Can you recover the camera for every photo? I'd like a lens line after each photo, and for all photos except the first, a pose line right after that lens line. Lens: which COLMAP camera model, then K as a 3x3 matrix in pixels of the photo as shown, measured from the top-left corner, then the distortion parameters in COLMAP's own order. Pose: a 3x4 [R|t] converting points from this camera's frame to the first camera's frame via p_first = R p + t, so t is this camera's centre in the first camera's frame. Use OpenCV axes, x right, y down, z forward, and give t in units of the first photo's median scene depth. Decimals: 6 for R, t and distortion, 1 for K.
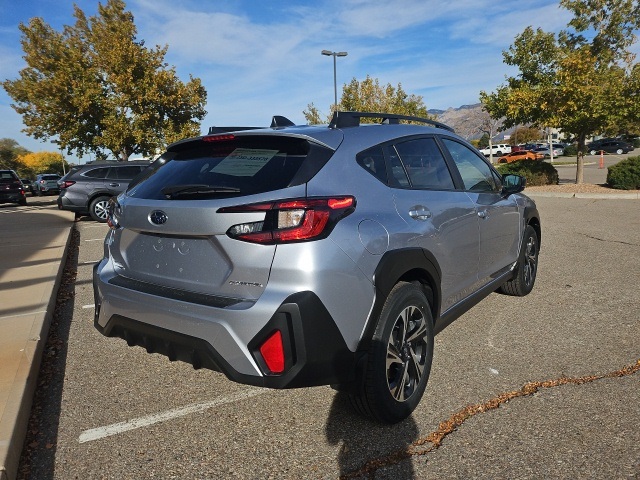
lens RADIAL K [[457.7, 0, 318.0], [0, 457.7, 244.0], [0, 0, 1]] dist [0.062587, -0.059426]
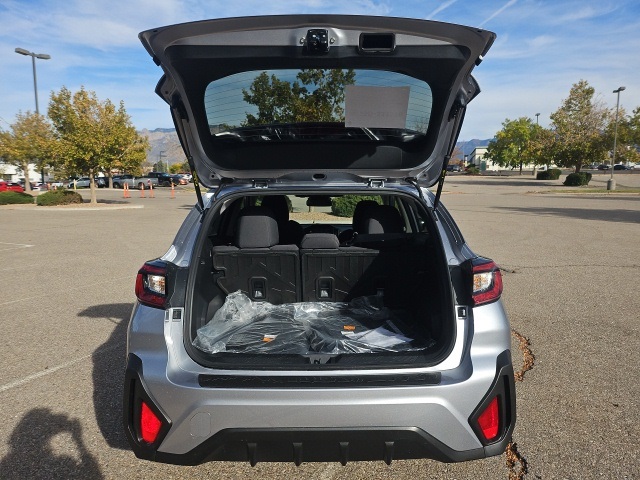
lens RADIAL K [[457.7, 0, 322.3], [0, 457.7, 246.5], [0, 0, 1]] dist [0.062587, -0.059426]
pose [[0.801950, -0.046020, 0.595616, -0.111054], [0.071445, 0.997261, -0.019142, -0.016009], [-0.593104, 0.057905, 0.803041, 0.046625]]
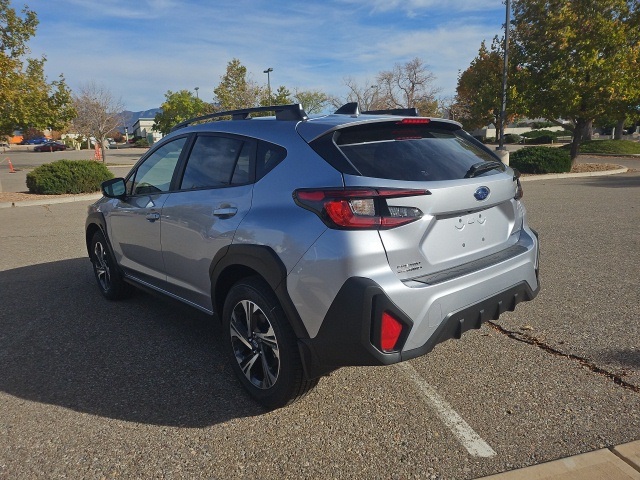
lens RADIAL K [[457.7, 0, 324.1], [0, 457.7, 244.0], [0, 0, 1]] dist [0.062587, -0.059426]
pose [[0.224812, -0.167883, 0.959831, -0.196823], [0.193250, 0.973161, 0.124951, -0.019199], [-0.955047, 0.157396, 0.251221, 0.148337]]
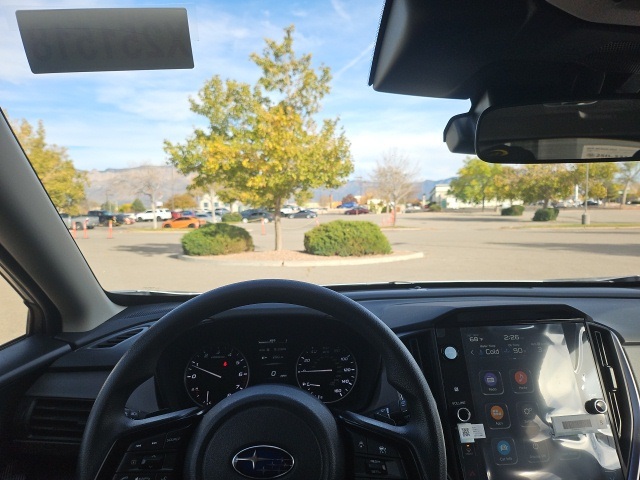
lens RADIAL K [[457.7, 0, 321.4], [0, 457.7, 244.9], [0, 0, 1]] dist [0.062587, -0.059426]
pose [[0.745368, -0.003016, 0.666647, 0.014078], [0.094634, 0.990342, -0.101328, -0.037867], [-0.659903, 0.138615, 0.738454, 0.251685]]
